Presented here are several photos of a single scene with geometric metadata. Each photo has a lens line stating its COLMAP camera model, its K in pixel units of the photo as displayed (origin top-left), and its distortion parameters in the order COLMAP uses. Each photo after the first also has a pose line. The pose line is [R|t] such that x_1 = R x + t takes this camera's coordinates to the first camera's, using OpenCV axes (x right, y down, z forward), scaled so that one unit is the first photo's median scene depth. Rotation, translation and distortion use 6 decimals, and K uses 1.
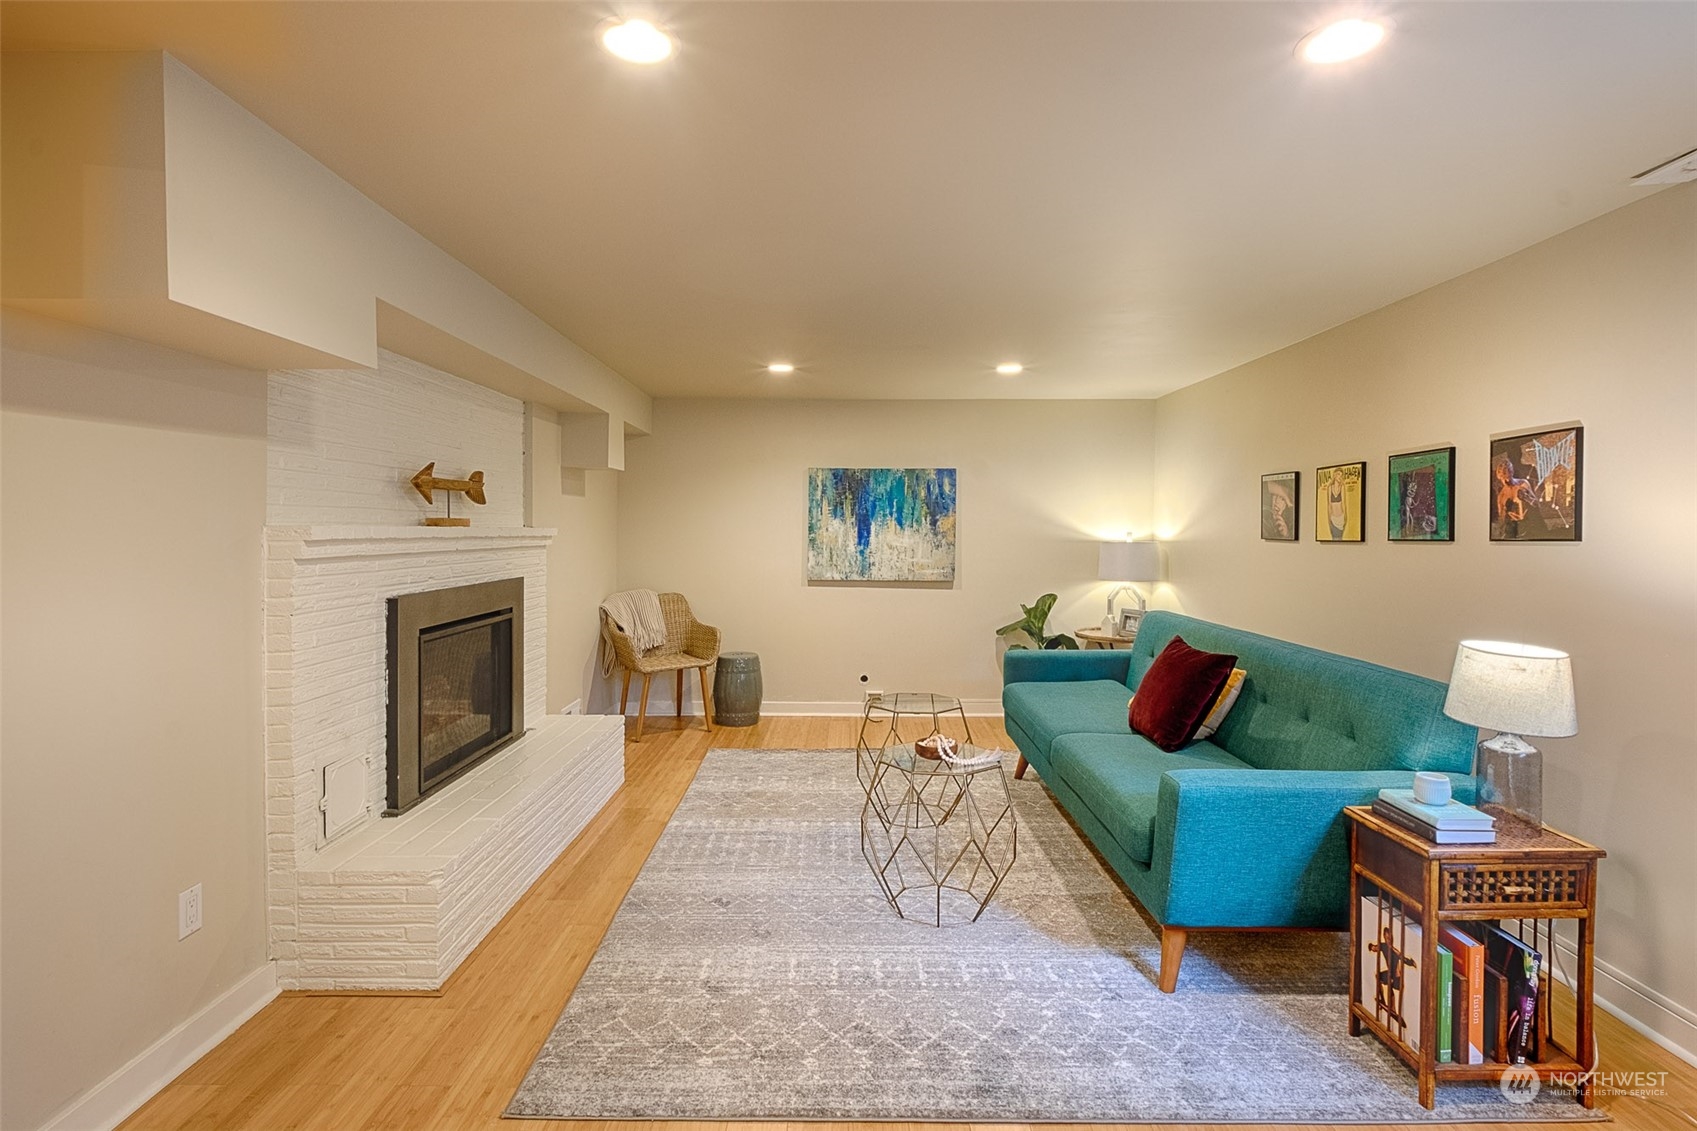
lens RADIAL K [[832.8, 0, 844.4], [0, 832.8, 551.0], [0, 0, 1]] dist [-0.005122, -0.001067]
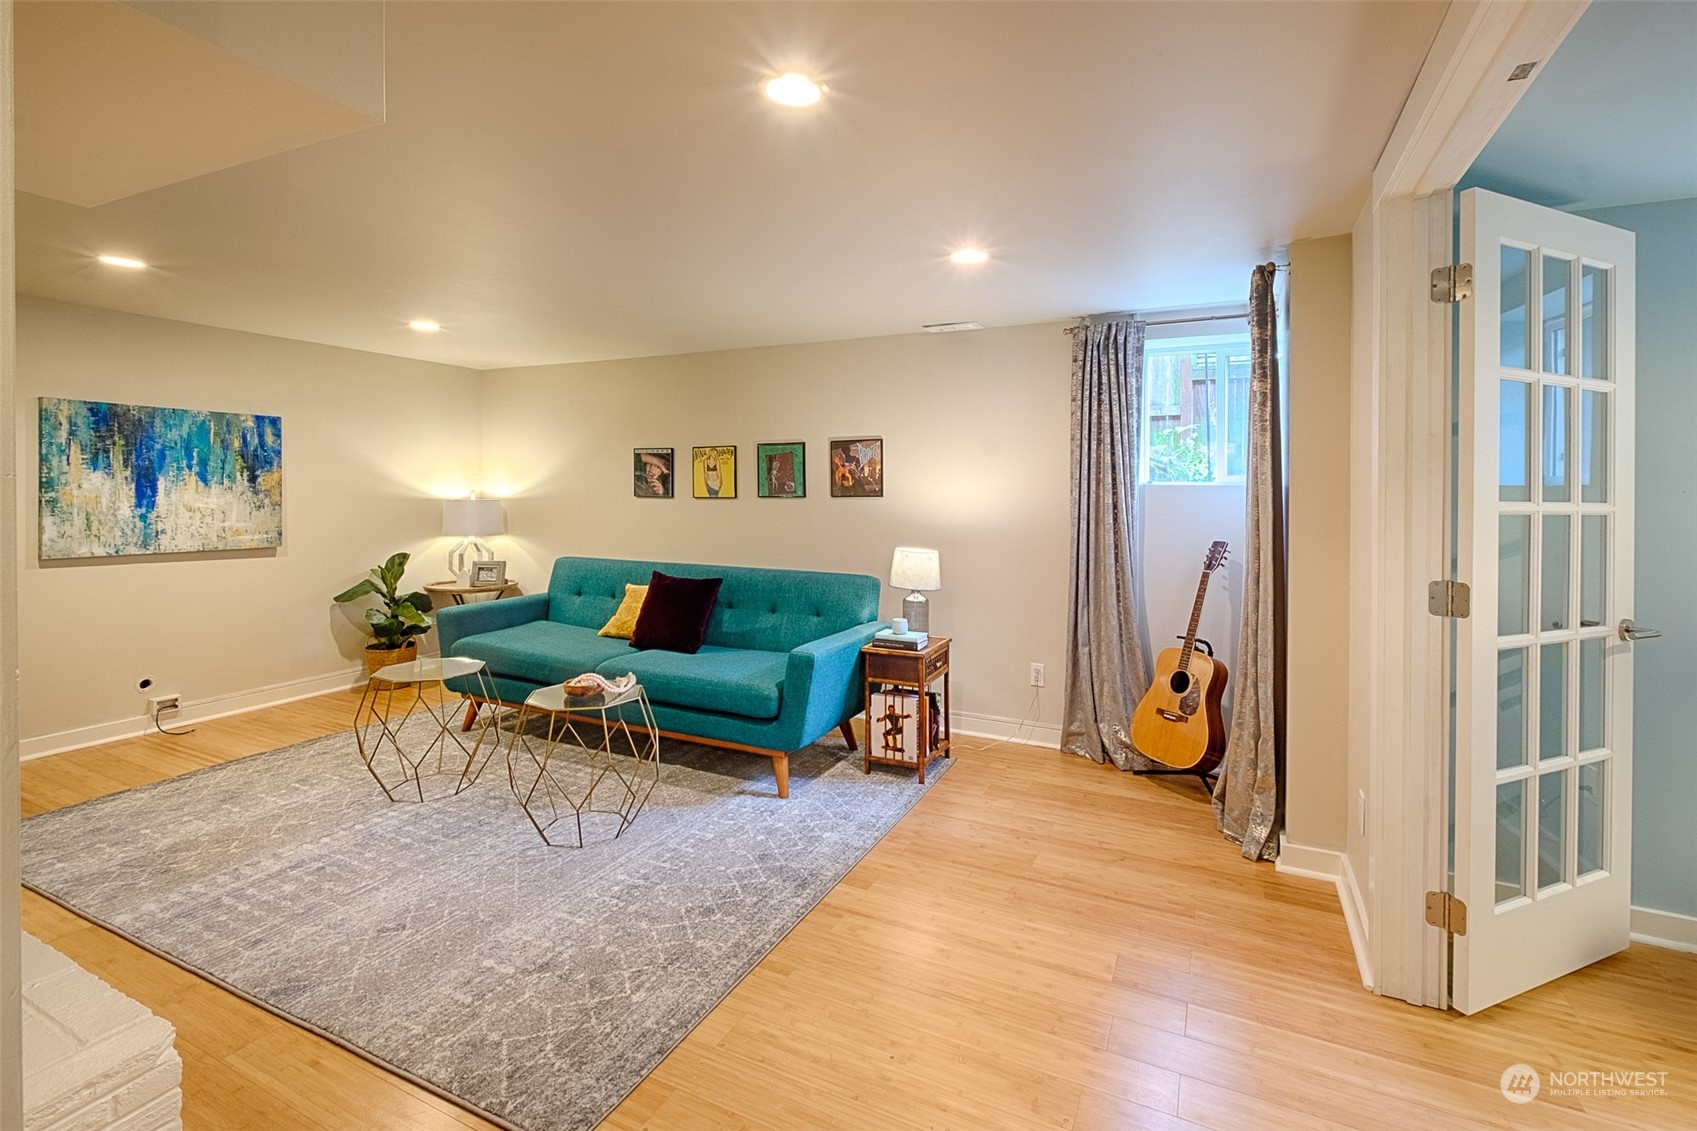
lens RADIAL K [[772.8, 0, 851.6], [0, 772.8, 499.6], [0, 0, 1]] dist [-0.002169, -0.000226]
pose [[0.420401, -0.009715, 0.907287, -0.547108], [0.017281, 0.999847, 0.002698, -0.007547], [-0.907174, 0.014544, 0.420504, 0.196435]]
